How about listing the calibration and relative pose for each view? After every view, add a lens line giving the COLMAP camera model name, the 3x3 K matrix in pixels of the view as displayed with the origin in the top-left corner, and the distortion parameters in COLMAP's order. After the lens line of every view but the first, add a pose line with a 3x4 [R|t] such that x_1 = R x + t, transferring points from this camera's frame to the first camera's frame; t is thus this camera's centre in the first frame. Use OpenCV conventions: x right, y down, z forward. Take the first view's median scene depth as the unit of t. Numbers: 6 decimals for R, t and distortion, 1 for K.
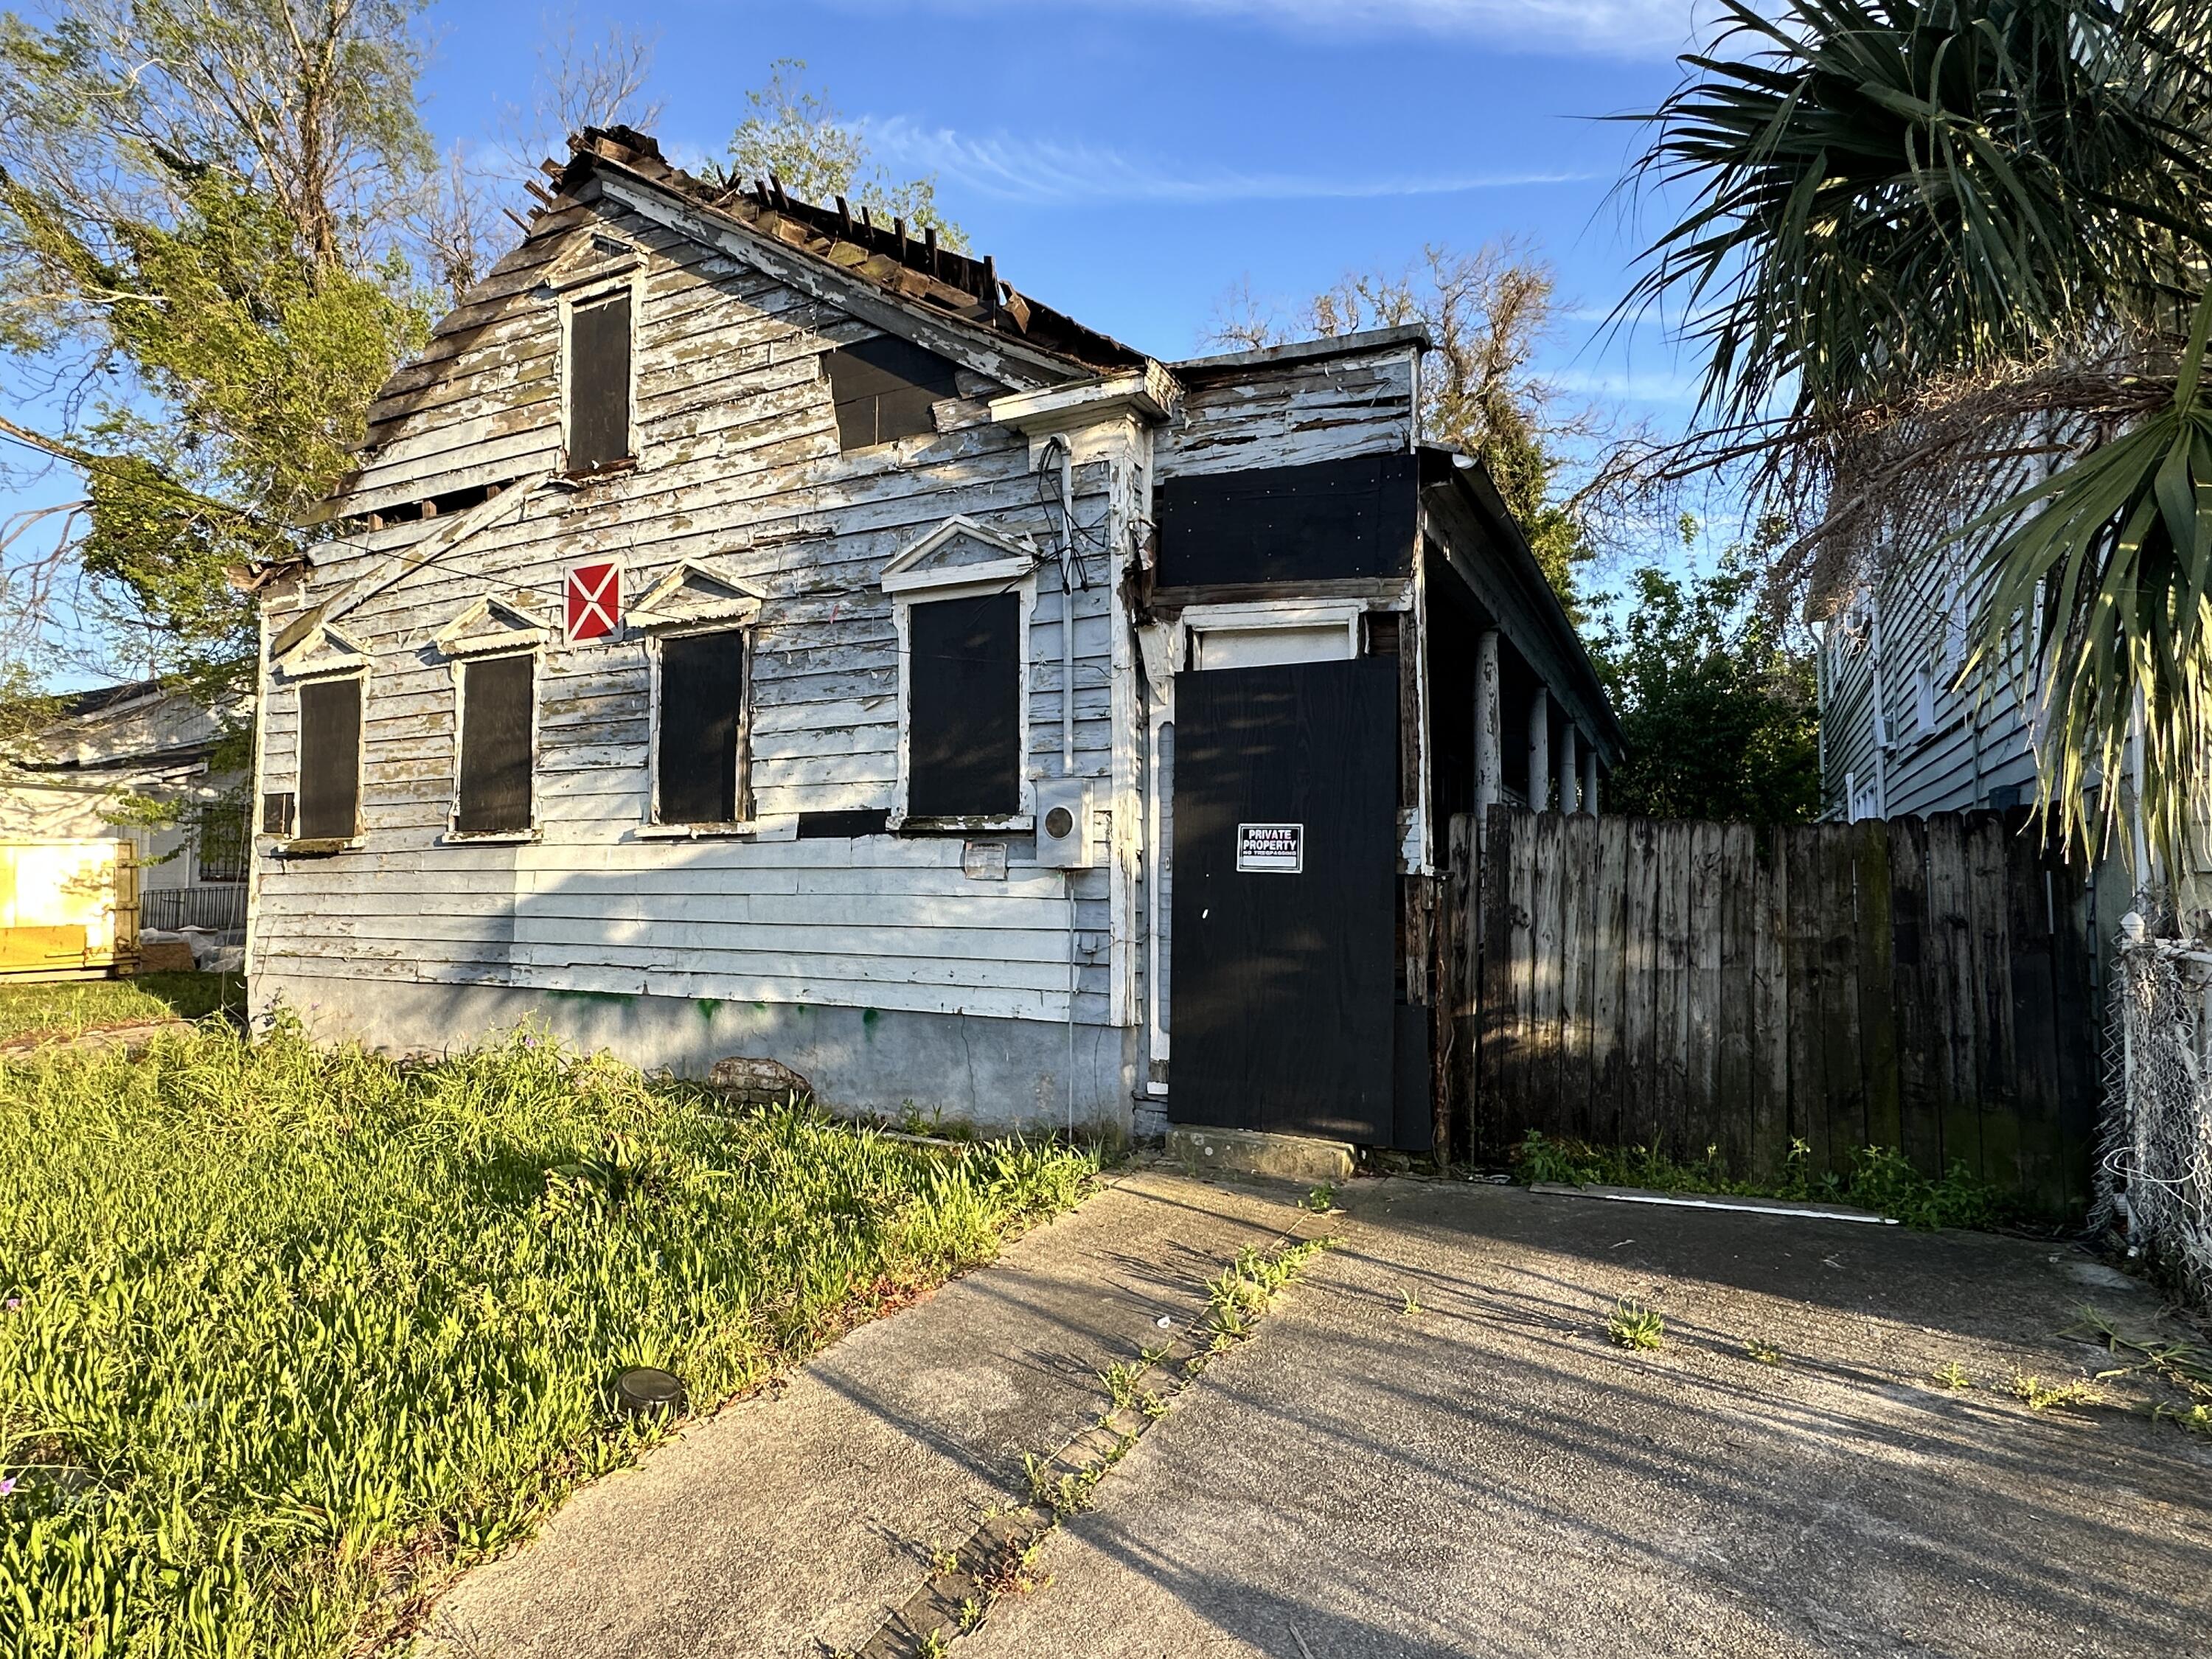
lens RADIAL K [[1203.3, 0, 1108.5], [0, 1203.3, 838.4], [0, 0, 1]] dist [-0.003403, -0.002169]
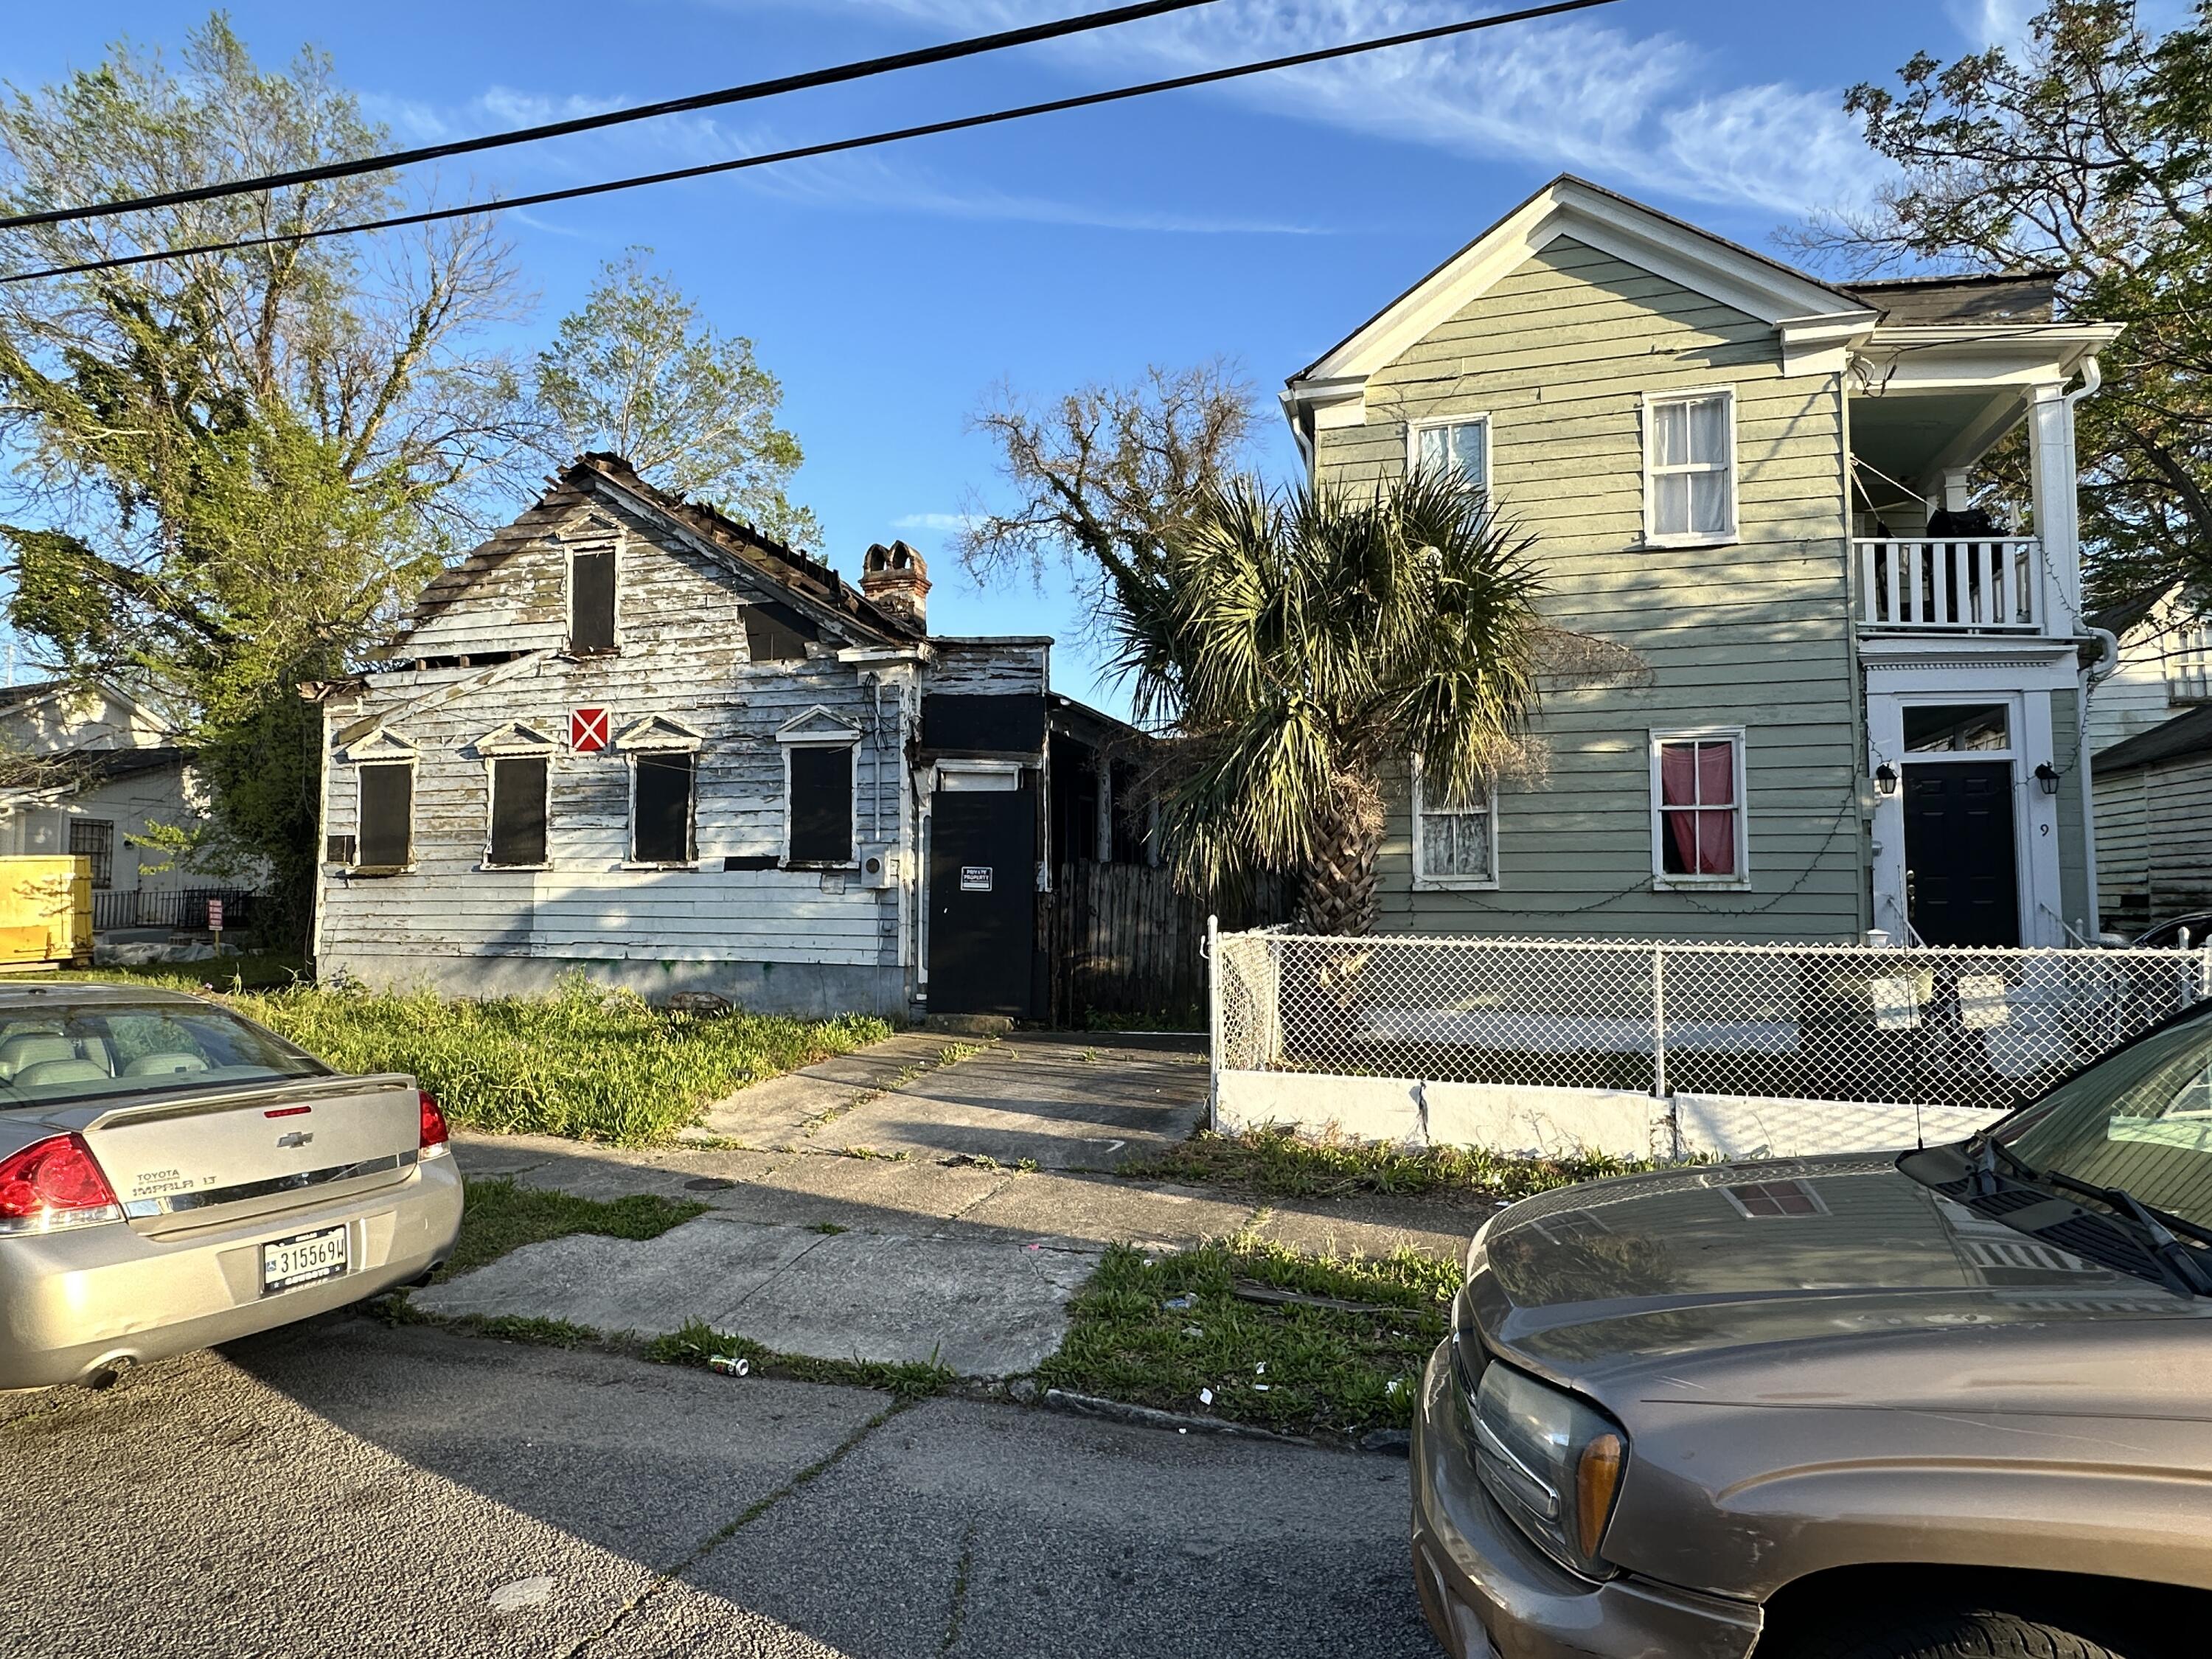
lens RADIAL K [[1203.3, 0, 1108.5], [0, 1203.3, 838.4], [0, 0, 1]] dist [-0.003403, -0.002169]
pose [[0.982448, 0.006306, 0.186430, -0.023668], [-0.006233, 0.999980, -0.000980, -0.047581], [-0.186432, -0.000200, 0.982468, -0.842355]]
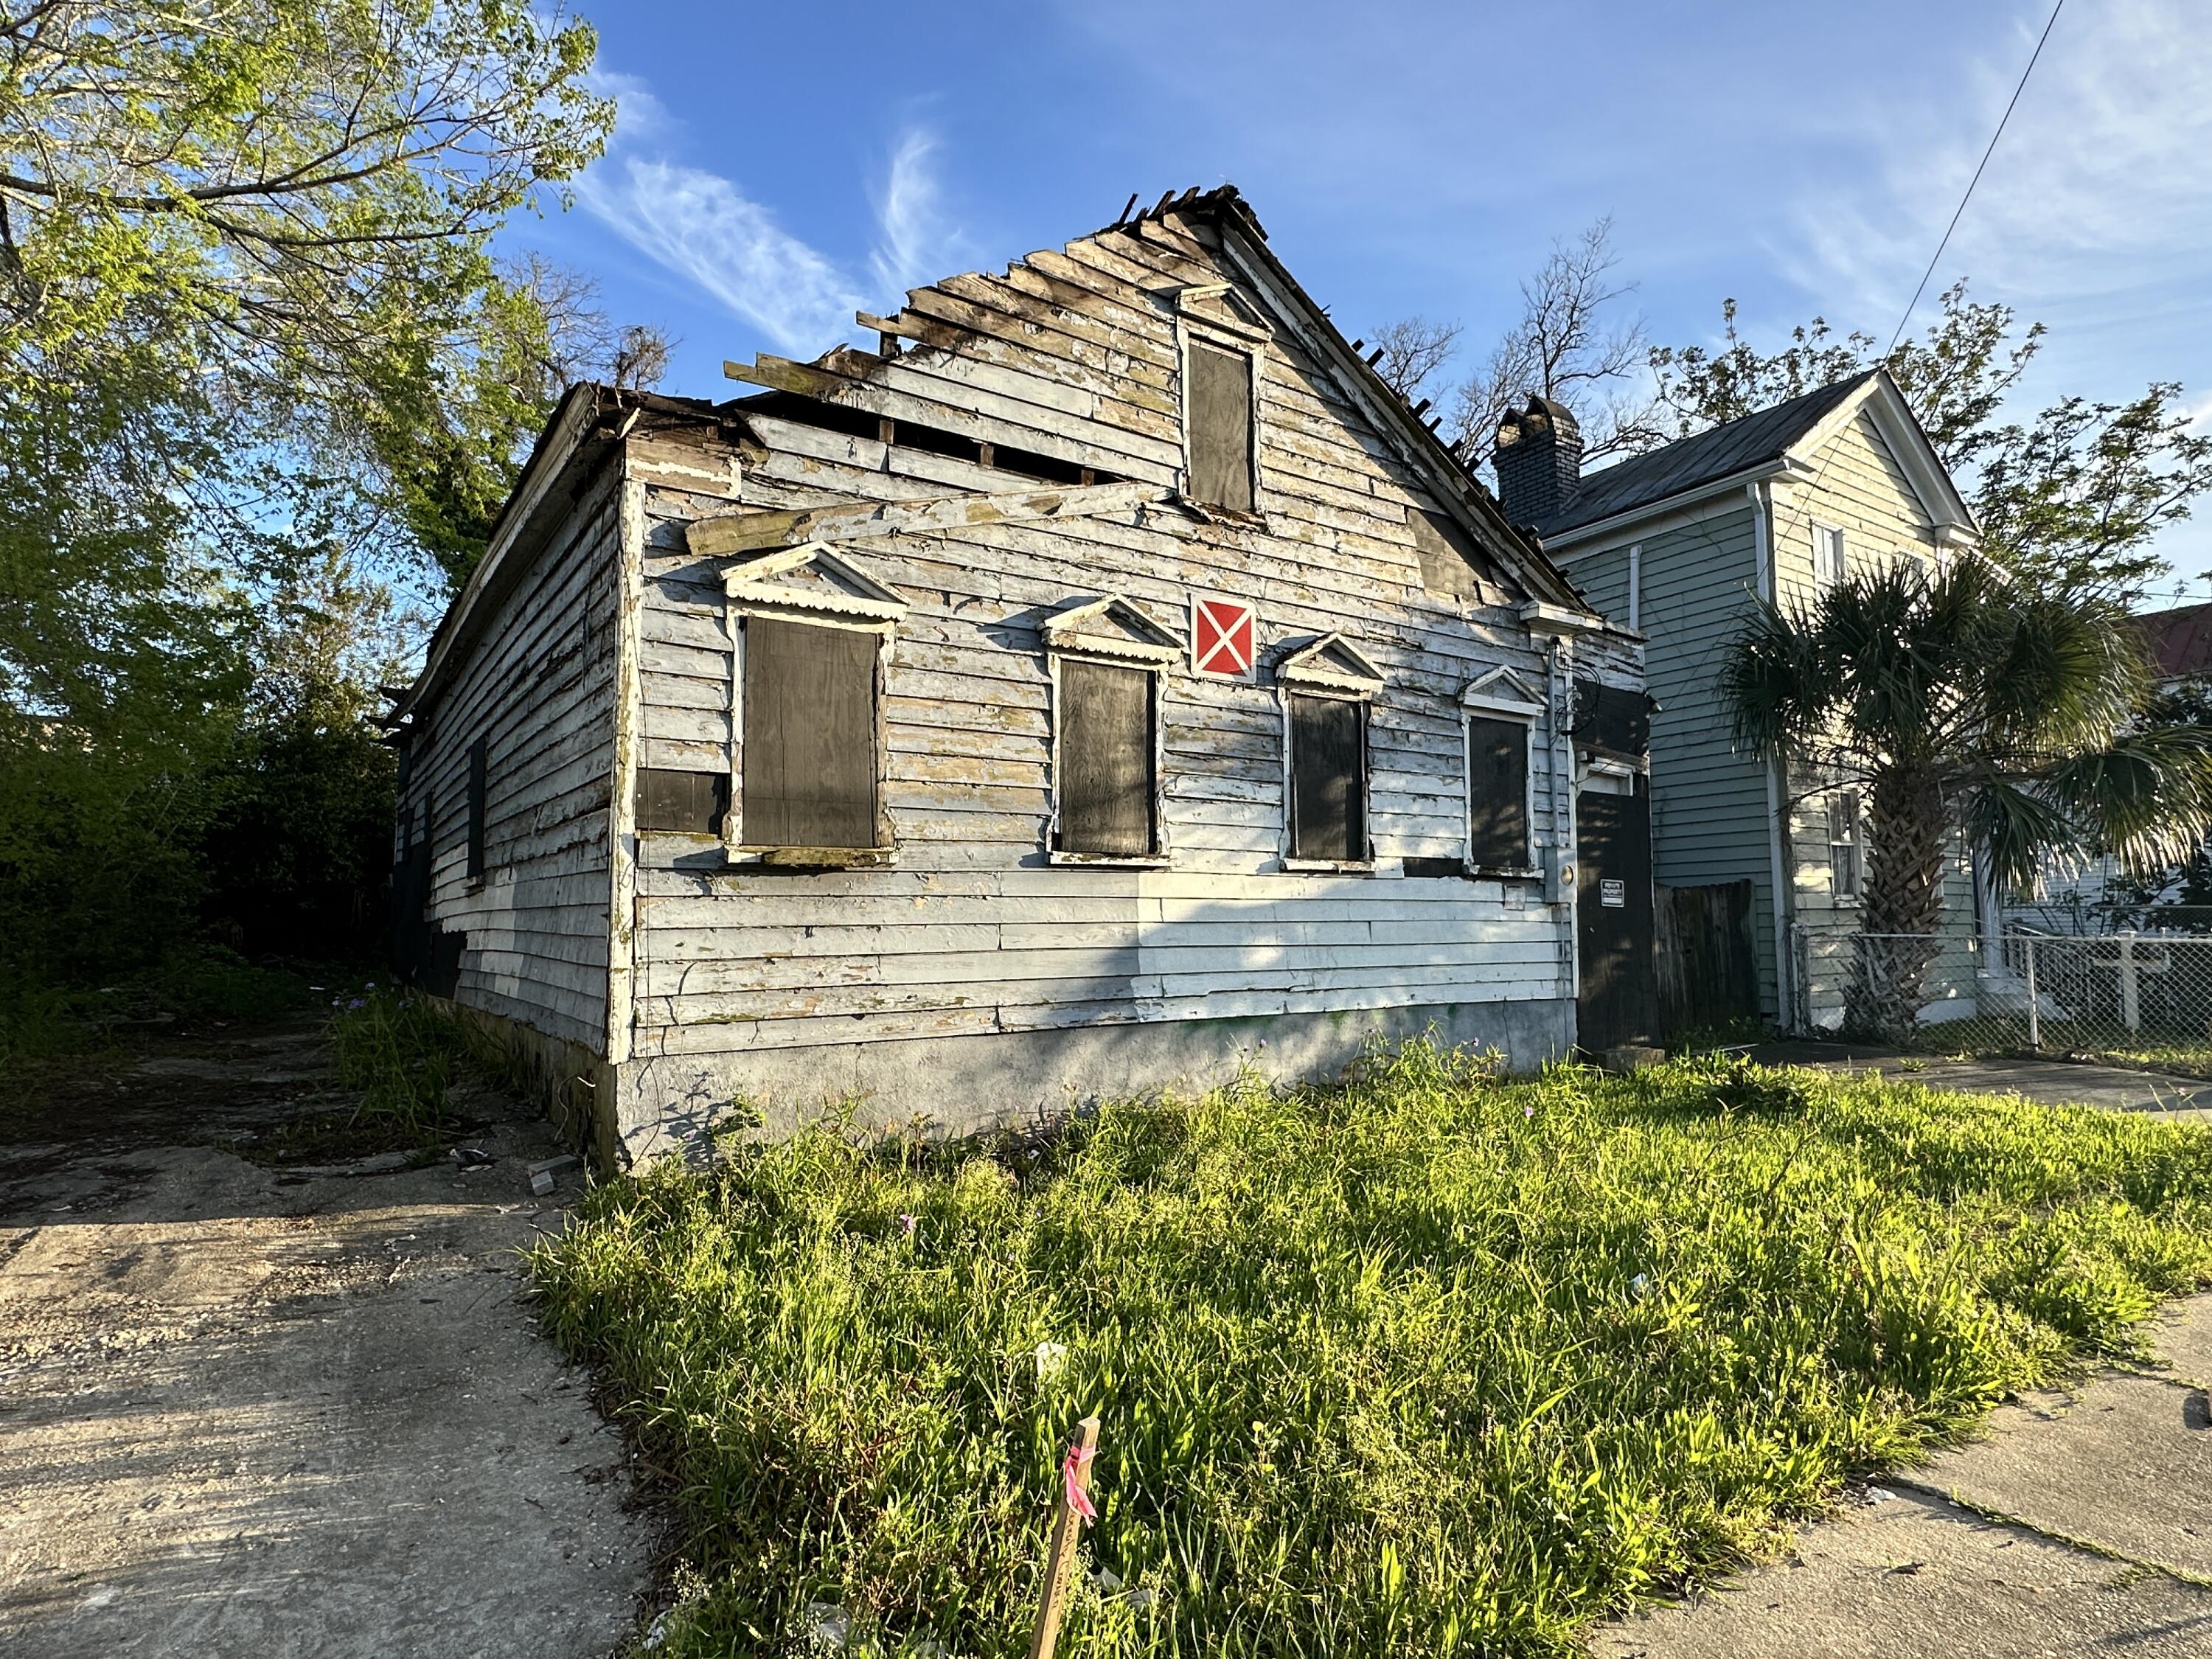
lens RADIAL K [[1203.3, 0, 1108.5], [0, 1203.3, 838.4], [0, 0, 1]] dist [-0.003403, -0.002169]
pose [[0.477082, 0.058567, 0.876905, -1.419347], [-0.028894, 0.998283, -0.050953, 0.030903], [-0.878384, -0.001028, 0.477955, 0.615853]]
